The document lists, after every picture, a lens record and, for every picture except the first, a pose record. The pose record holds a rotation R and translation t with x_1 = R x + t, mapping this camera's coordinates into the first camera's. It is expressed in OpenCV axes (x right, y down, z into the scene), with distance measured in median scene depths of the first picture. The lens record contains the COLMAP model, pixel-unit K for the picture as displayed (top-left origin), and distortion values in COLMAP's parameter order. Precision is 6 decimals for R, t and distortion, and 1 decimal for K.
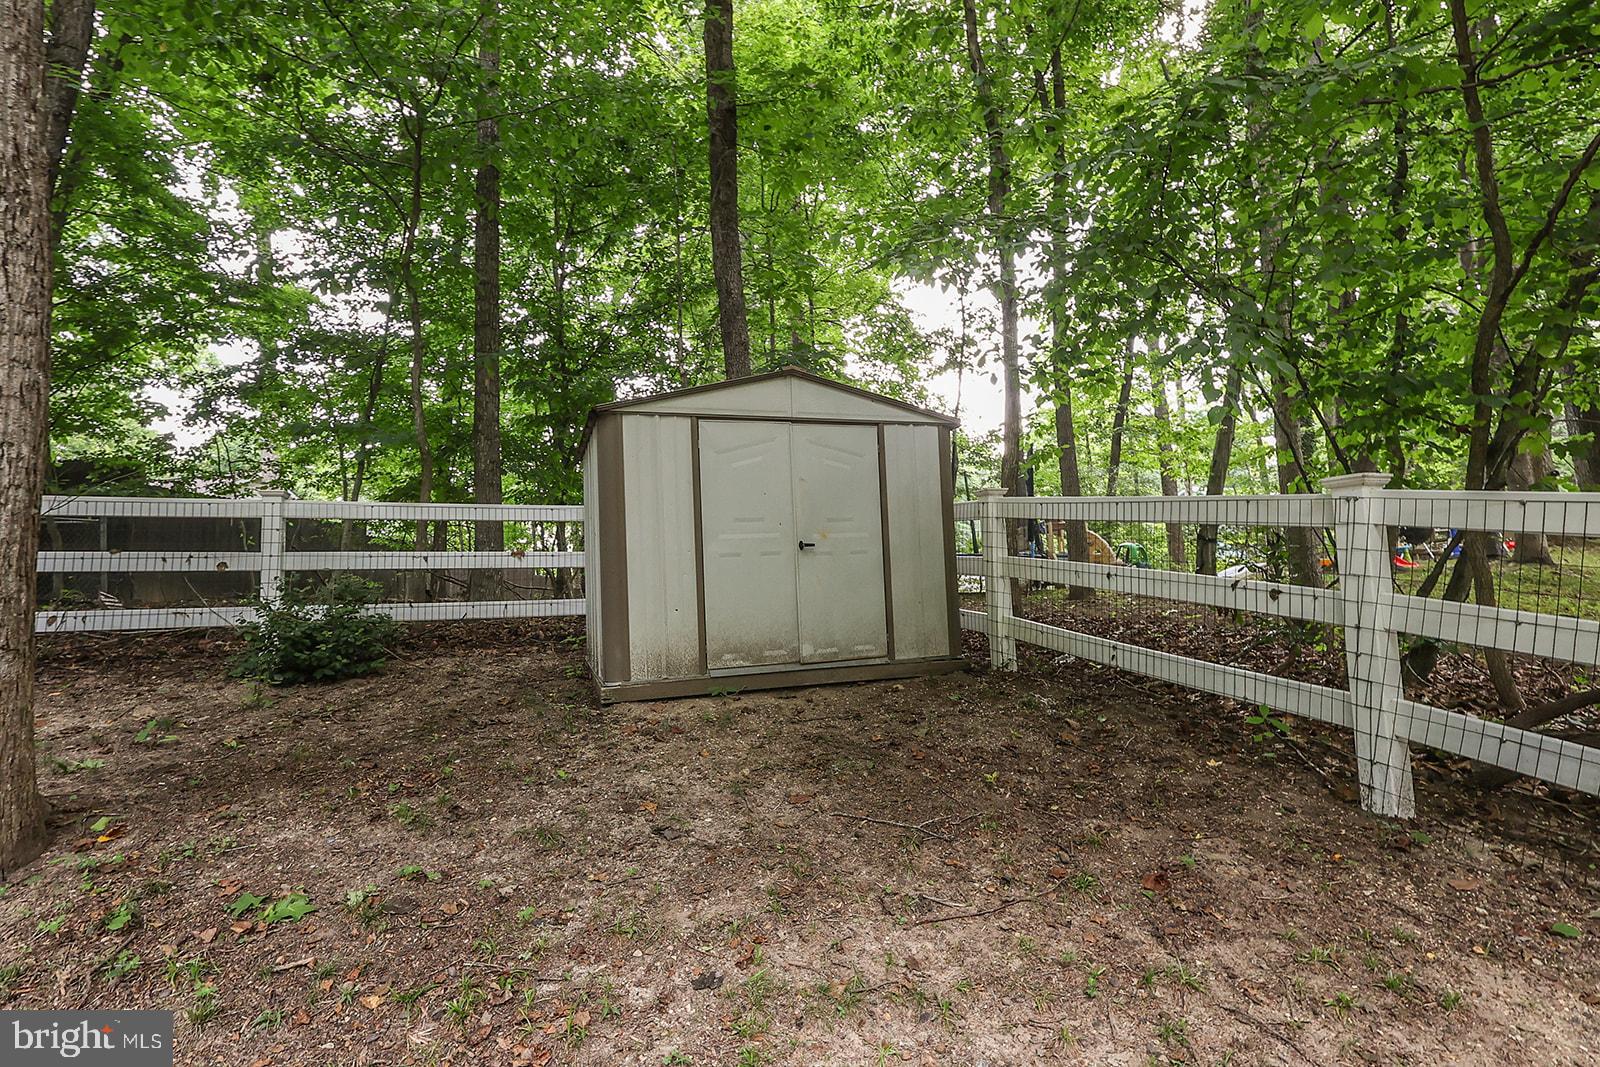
lens RADIAL K [[740.1, 0, 801.9], [0, 740.1, 534.2], [0, 0, 1]] dist [-0.002629, 0.000661]
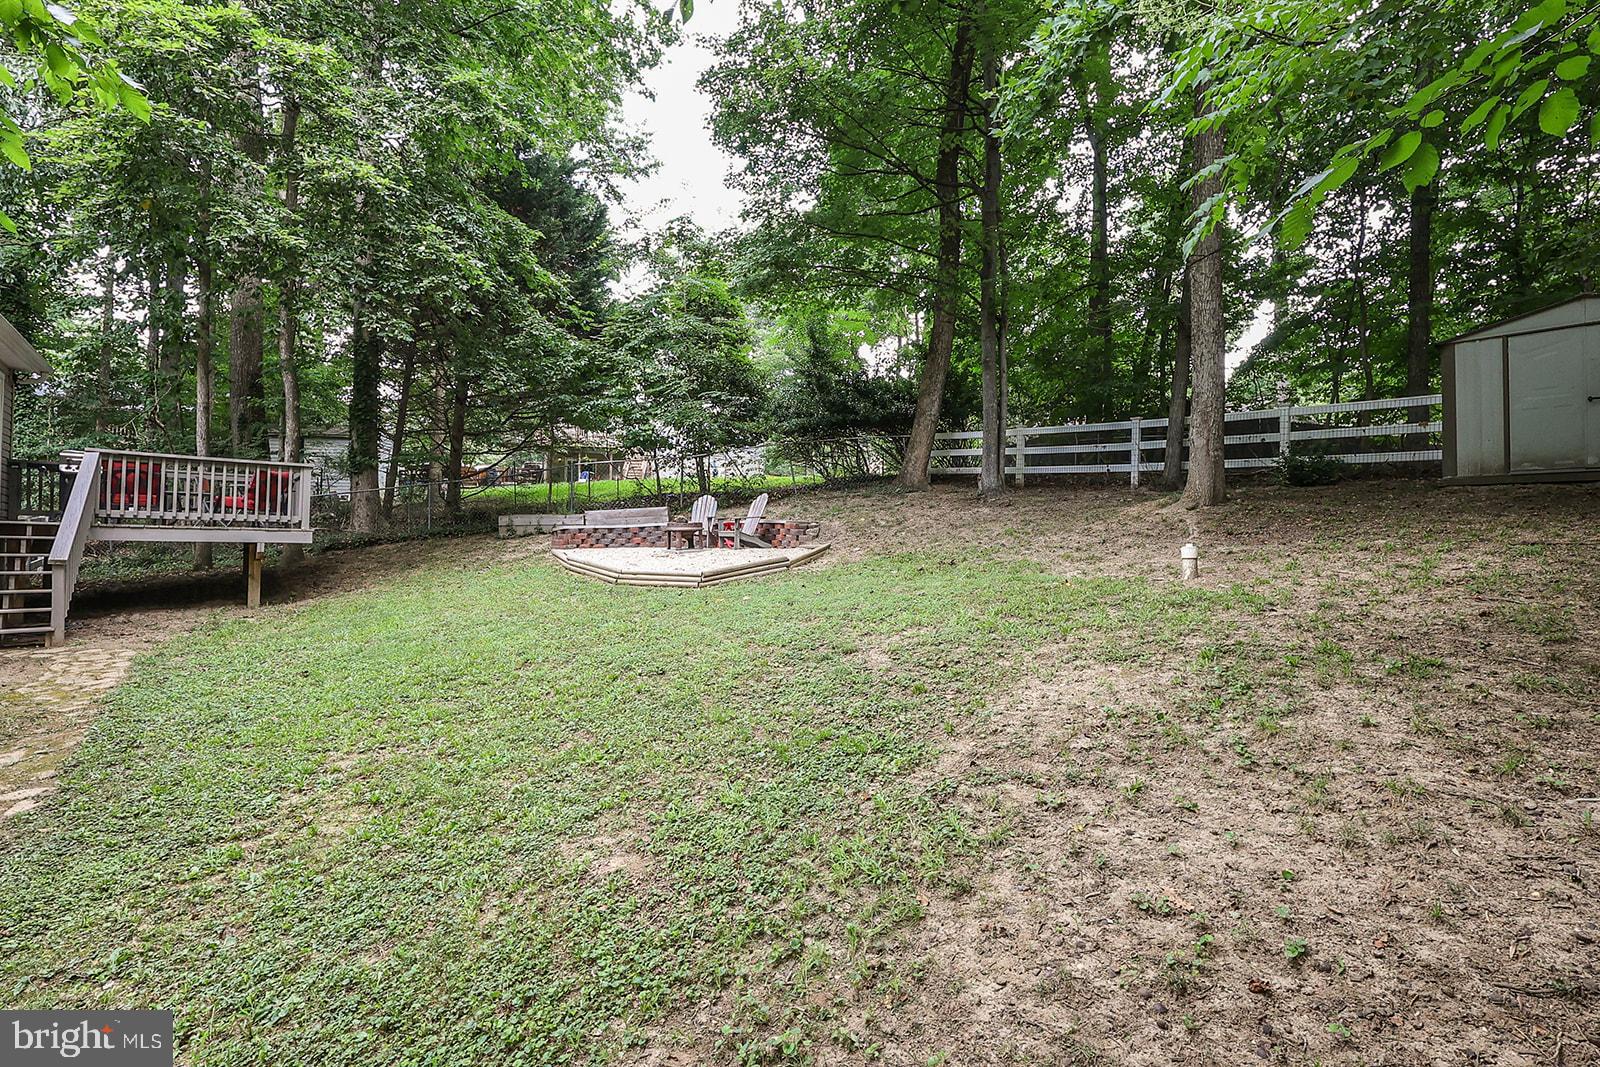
lens RADIAL K [[743.6, 0, 794.6], [0, 743.6, 529.7], [0, 0, 1]] dist [0.000983, -0.000040]
pose [[0.358642, 0.044627, -0.932408, 0.794039], [0.049159, 0.996568, 0.066606, 0.092452], [0.932180, -0.069724, 0.355217, -1.105794]]
